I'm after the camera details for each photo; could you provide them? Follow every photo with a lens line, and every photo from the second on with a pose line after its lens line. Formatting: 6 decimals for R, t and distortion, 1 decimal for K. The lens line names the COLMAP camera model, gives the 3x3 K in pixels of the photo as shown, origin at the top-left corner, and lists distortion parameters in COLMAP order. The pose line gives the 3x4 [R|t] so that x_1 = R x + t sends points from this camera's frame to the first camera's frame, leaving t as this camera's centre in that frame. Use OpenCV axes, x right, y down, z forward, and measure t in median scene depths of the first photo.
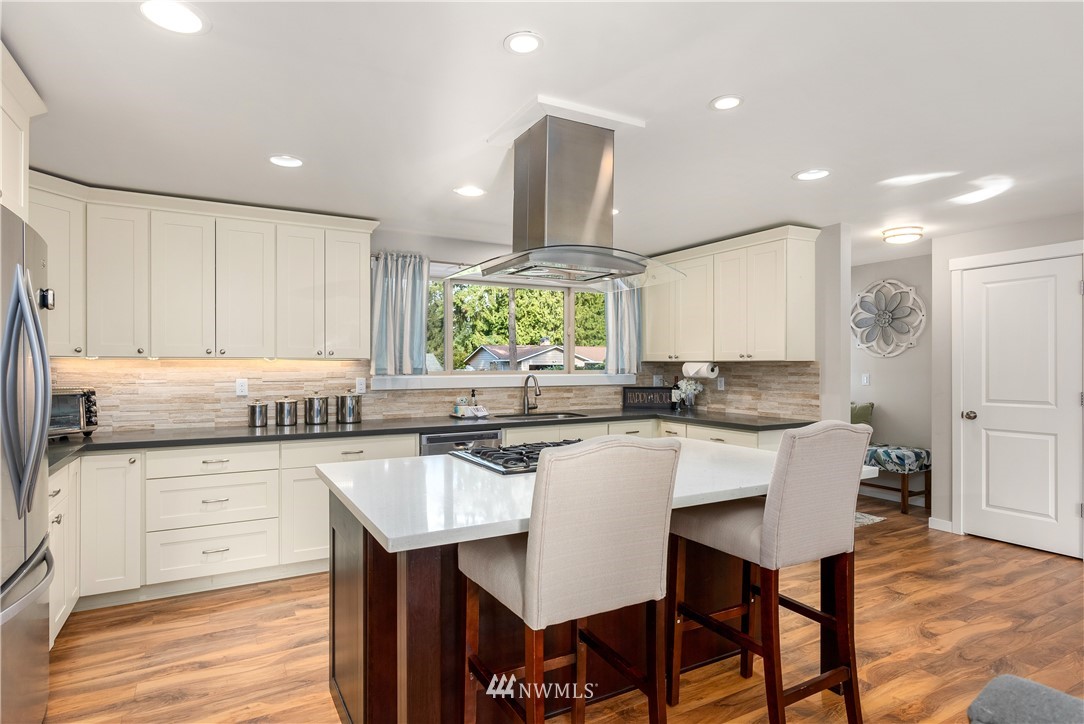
lens RADIAL K [[588.4, 0, 539.6], [0, 588.4, 362.3], [0, 0, 1]] dist [-0.007433, 0.001062]
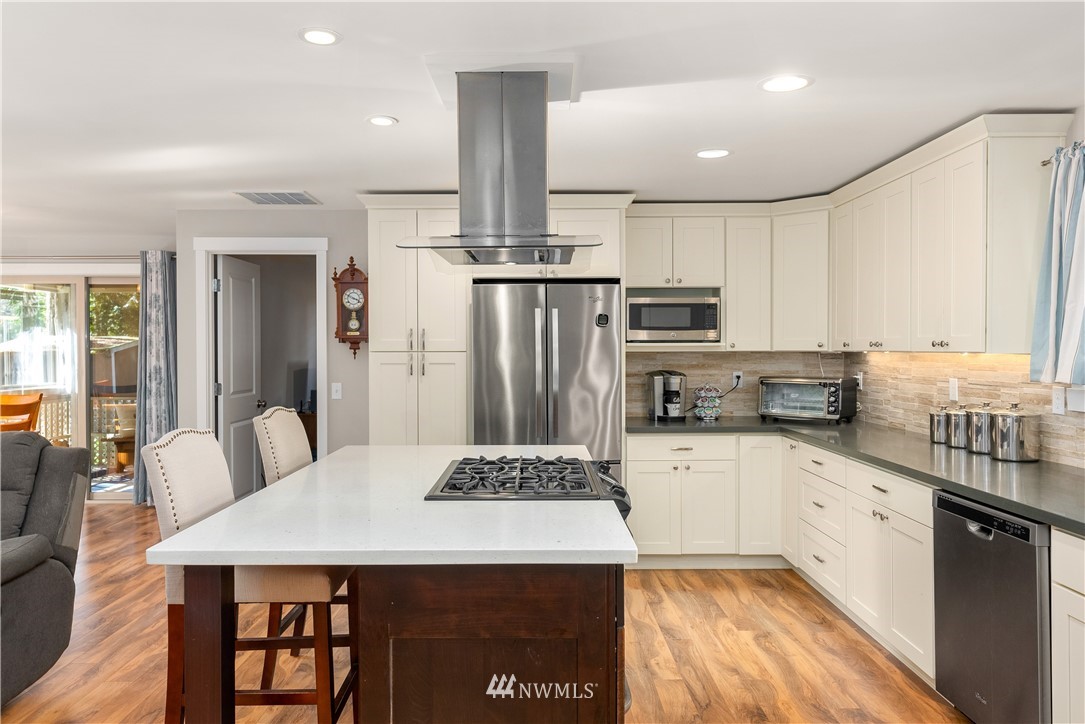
lens RADIAL K [[771.8, 0, 532.2], [0, 771.8, 359.9], [0, 0, 1]] dist [0.006878, -0.002075]
pose [[-0.488037, 0.013462, -0.872719, 0.570346], [0.005299, 0.999908, 0.012460, -0.009844], [0.872807, 0.001457, -0.488063, 0.927931]]
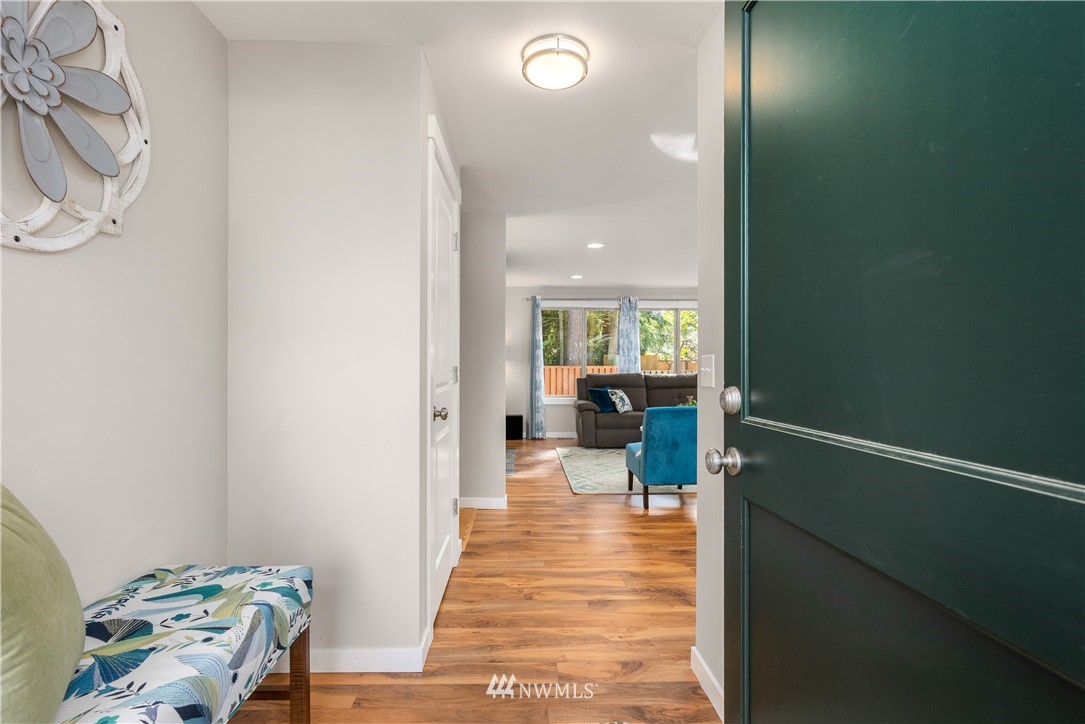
lens RADIAL K [[496.6, 0, 547.6], [0, 496.6, 367.4], [0, 0, 1]] dist [-0.005806, 0.000695]
pose [[-0.889109, -0.003000, 0.457686, 0.418863], [-0.003444, 0.999994, -0.000135, 0.045178], [-0.457683, -0.001696, -0.889114, 1.363176]]
